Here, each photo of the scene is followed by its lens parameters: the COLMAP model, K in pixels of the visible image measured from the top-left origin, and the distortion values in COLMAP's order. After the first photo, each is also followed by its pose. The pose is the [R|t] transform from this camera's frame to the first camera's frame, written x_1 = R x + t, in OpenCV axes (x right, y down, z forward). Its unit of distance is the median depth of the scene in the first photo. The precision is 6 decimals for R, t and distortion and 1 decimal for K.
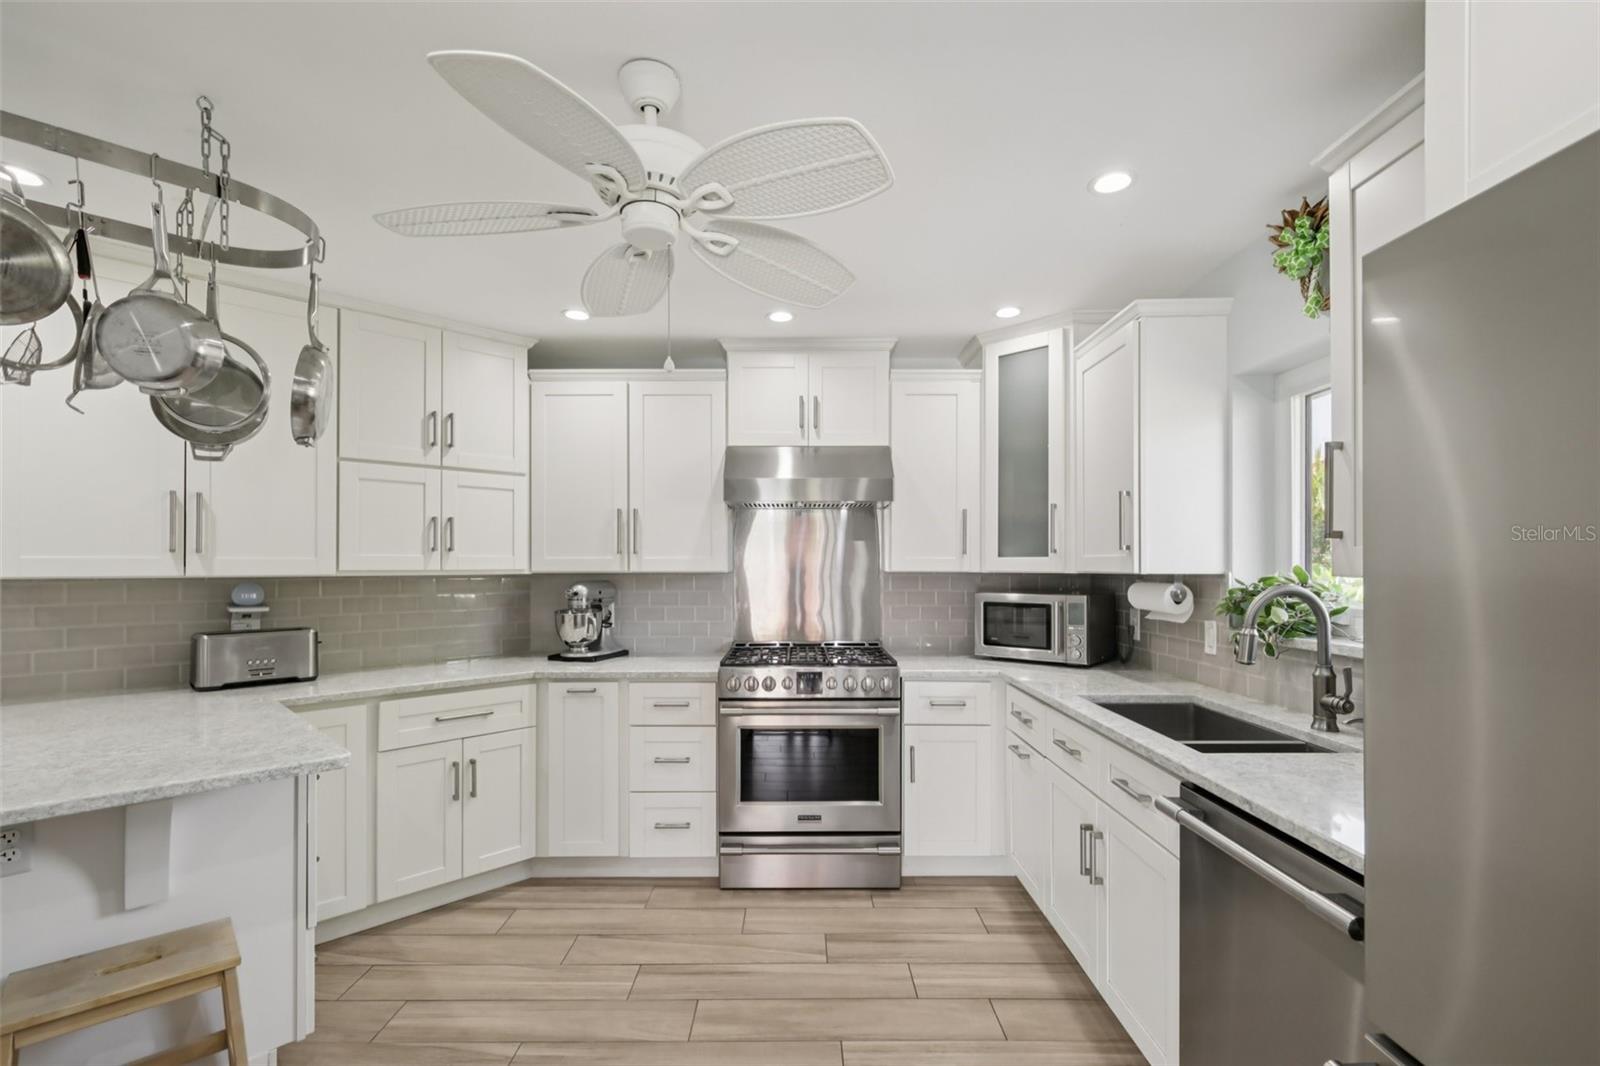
lens RADIAL K [[726.0, 0, 795.8], [0, 726.0, 558.6], [0, 0, 1]] dist [-0.000860, 0.002000]
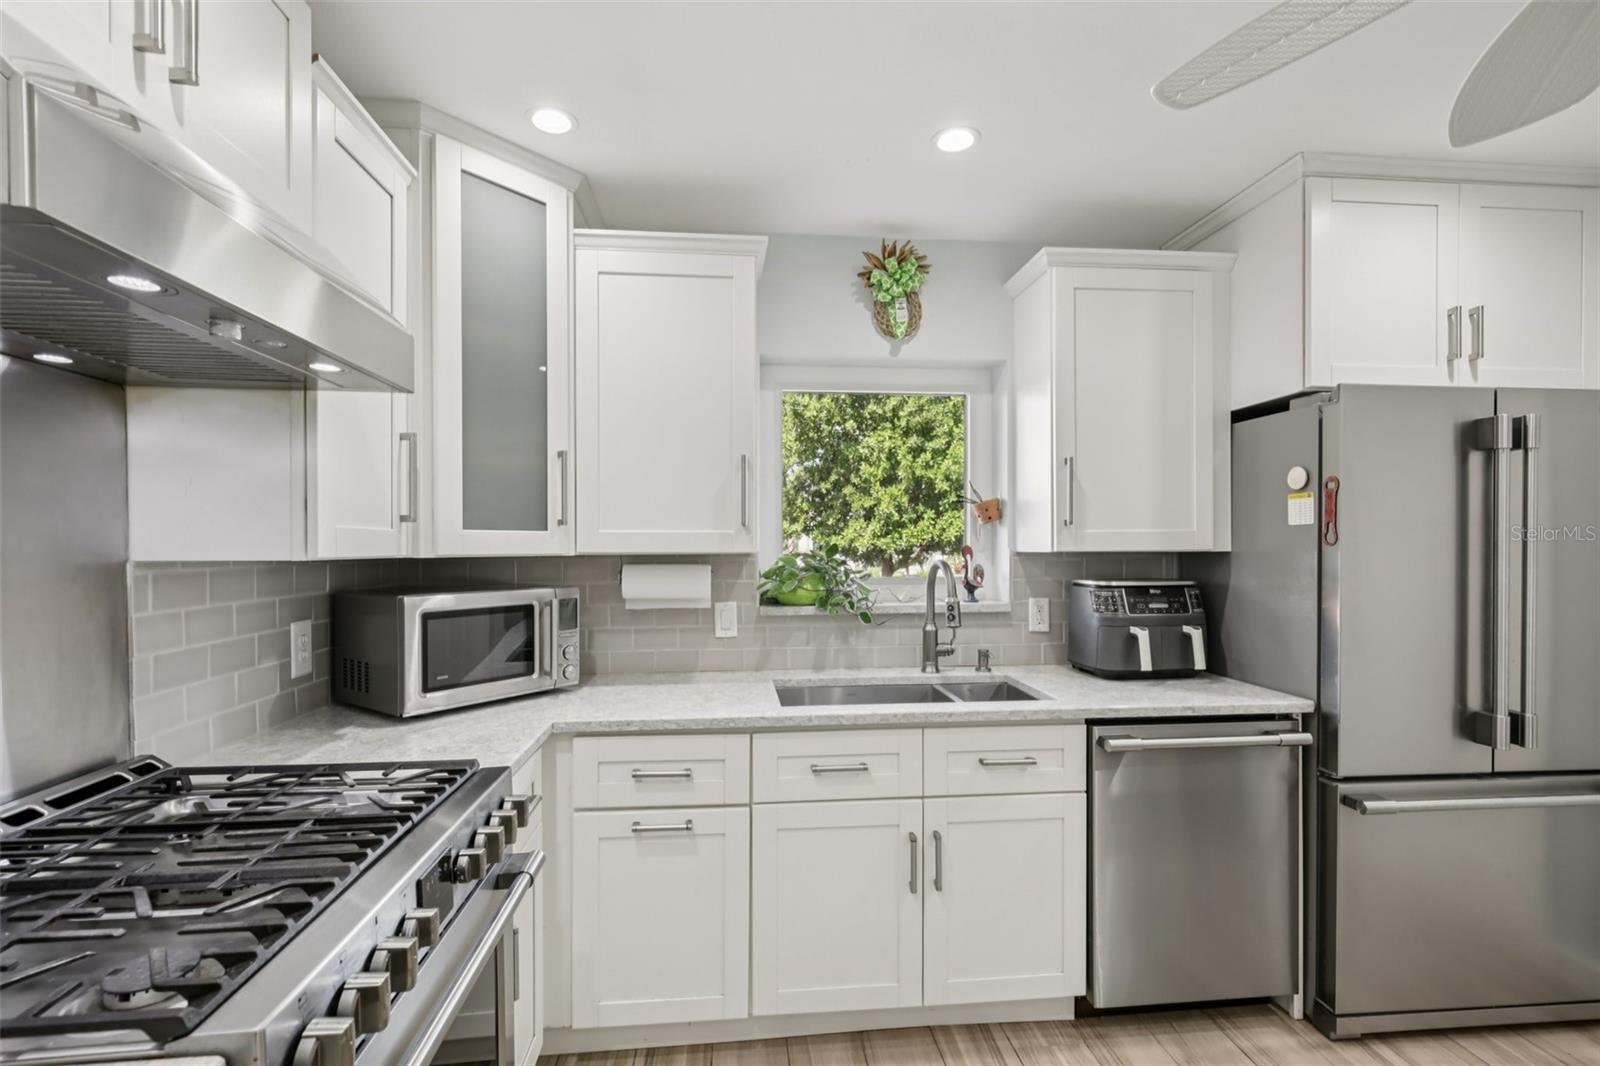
lens RADIAL K [[726.0, 0, 795.8], [0, 726.0, 546.5], [0, 0, 1]] dist [-0.000860, 0.002000]
pose [[-0.096071, -0.004245, 0.995365, -0.358184], [-0.008560, 0.999957, 0.003438, 0.008442], [-0.995338, -0.008190, -0.096103, 0.941411]]
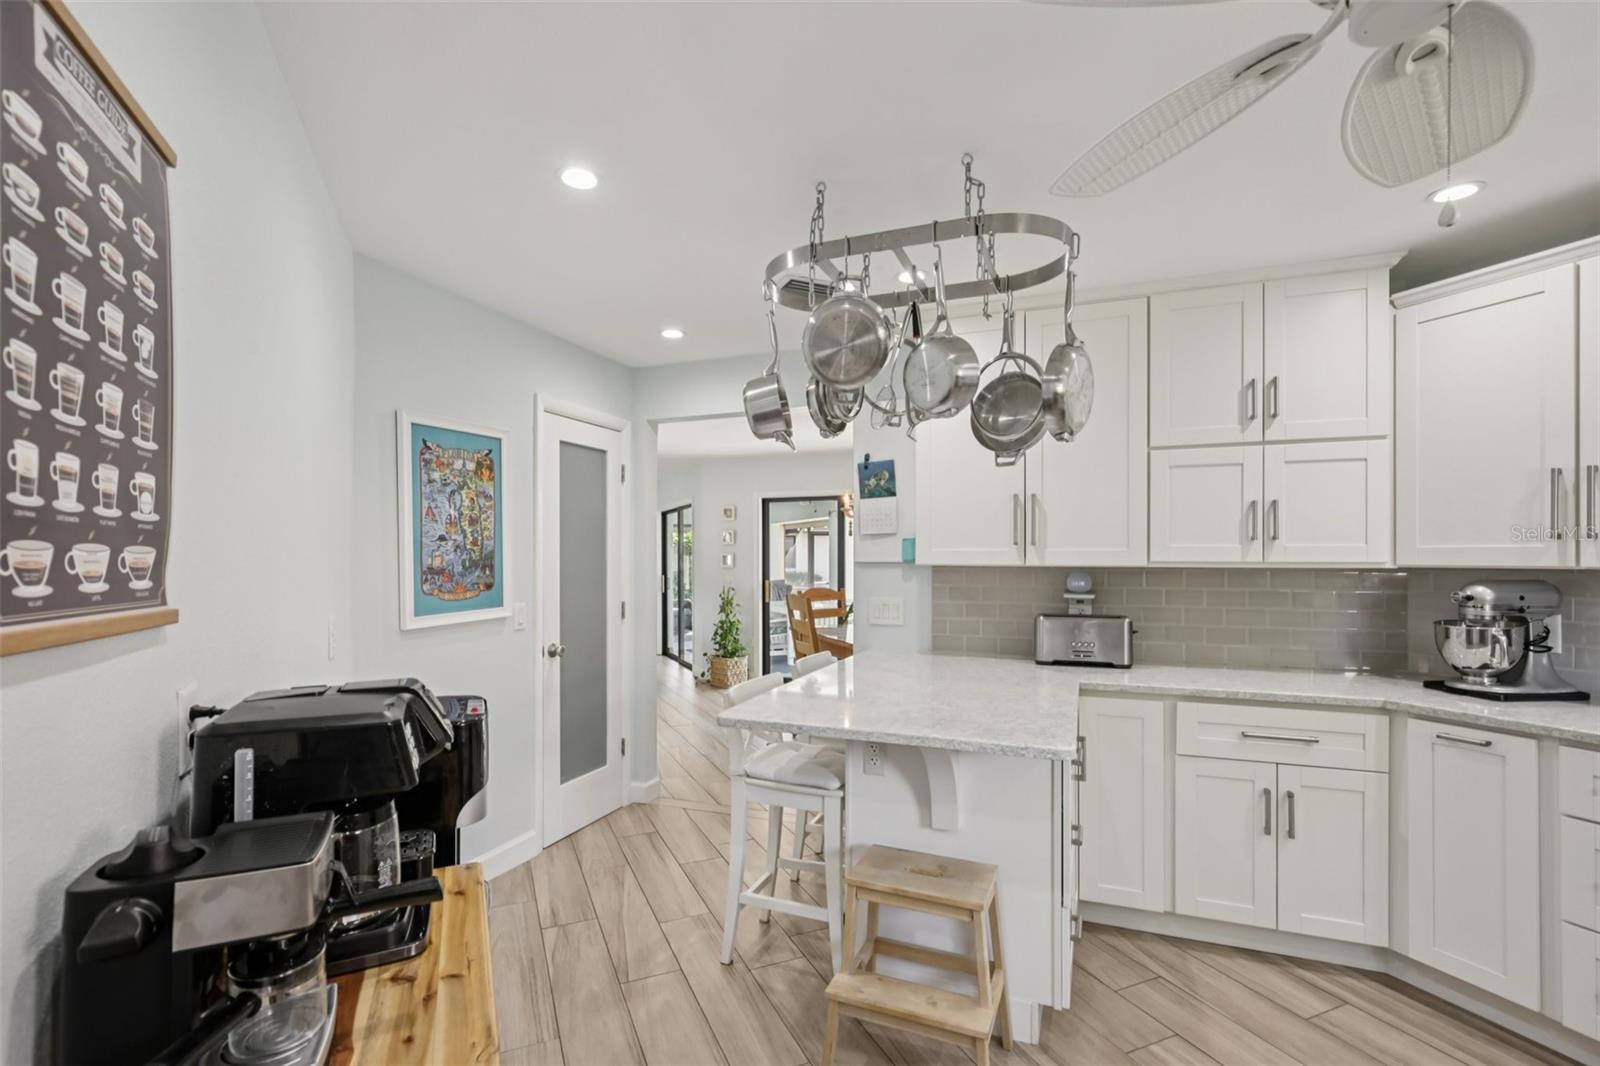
lens RADIAL K [[726.0, 0, 798.3], [0, 726.0, 557.6], [0, 0, 1]] dist [-0.000860, 0.002000]
pose [[0.406724, 0.004260, -0.913541, 0.083155], [0.007496, 0.999940, 0.008000, -0.000603], [0.913520, -0.010102, 0.406668, 0.162979]]
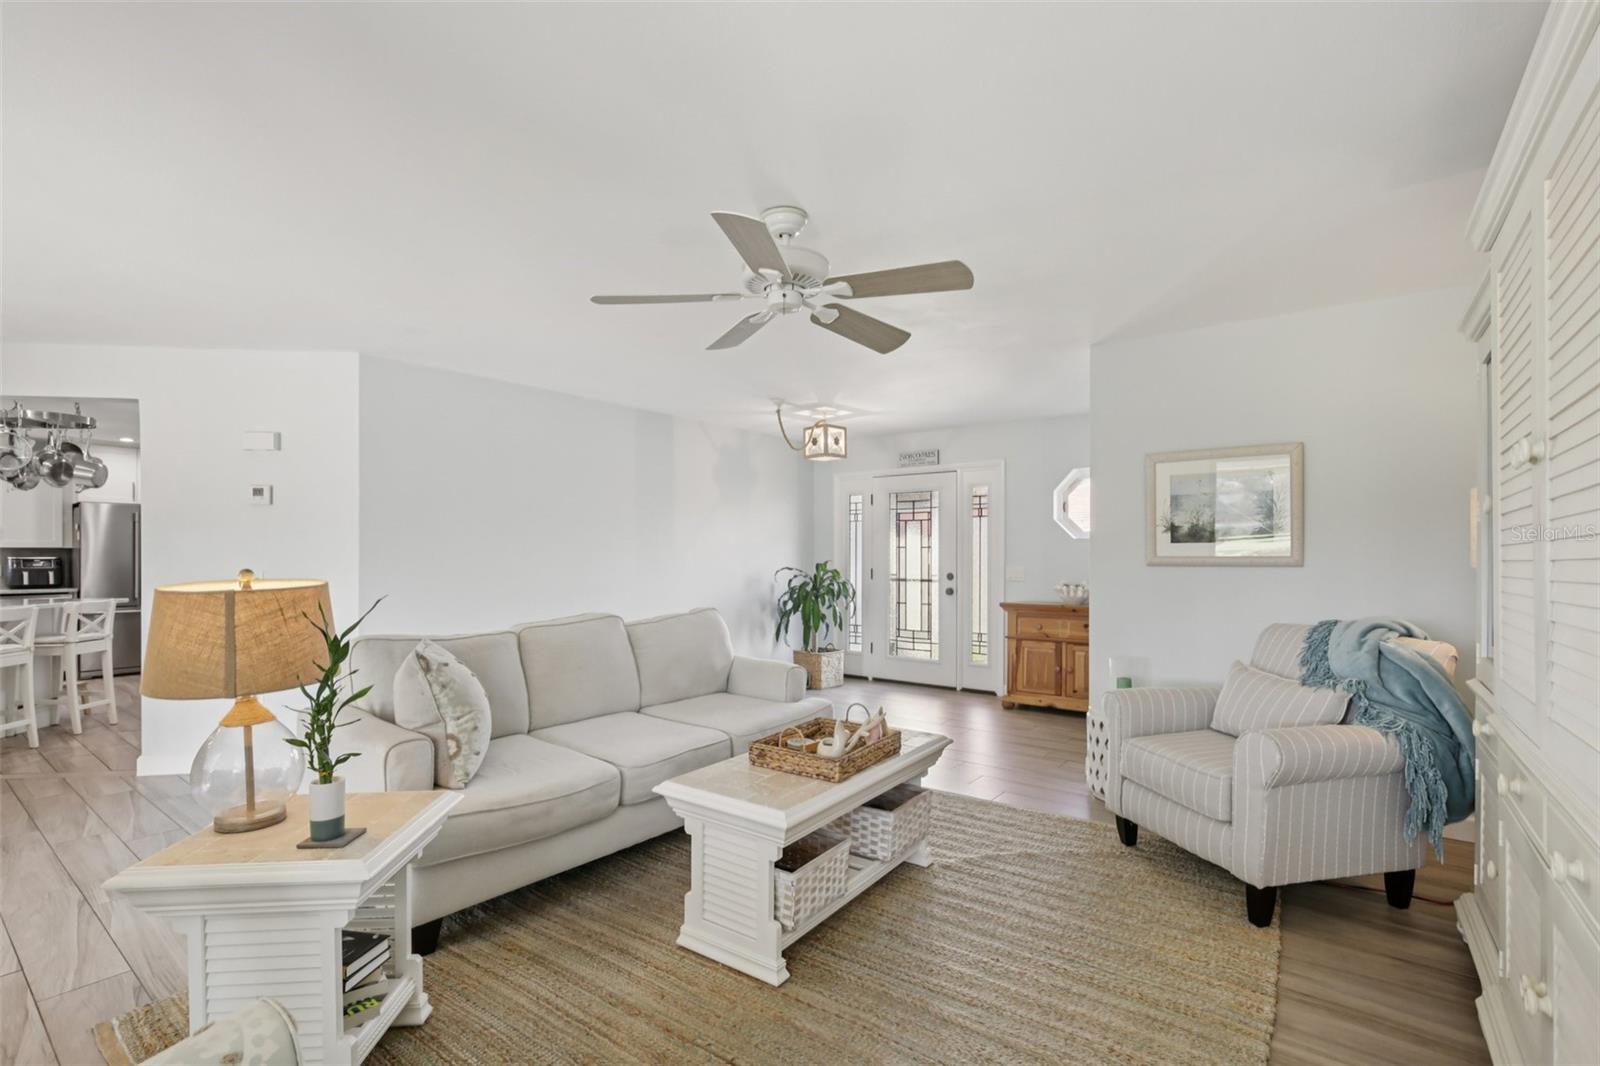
lens RADIAL K [[726.0, 0, 783.0], [0, 726.0, 558.1], [0, 0, 1]] dist [-0.000860, 0.002000]
pose [[-0.786594, -0.001203, 0.617470, -3.300622], [-0.002971, 0.999994, -0.001837, 0.047807], [-0.617464, -0.003280, -0.786593, 0.851842]]
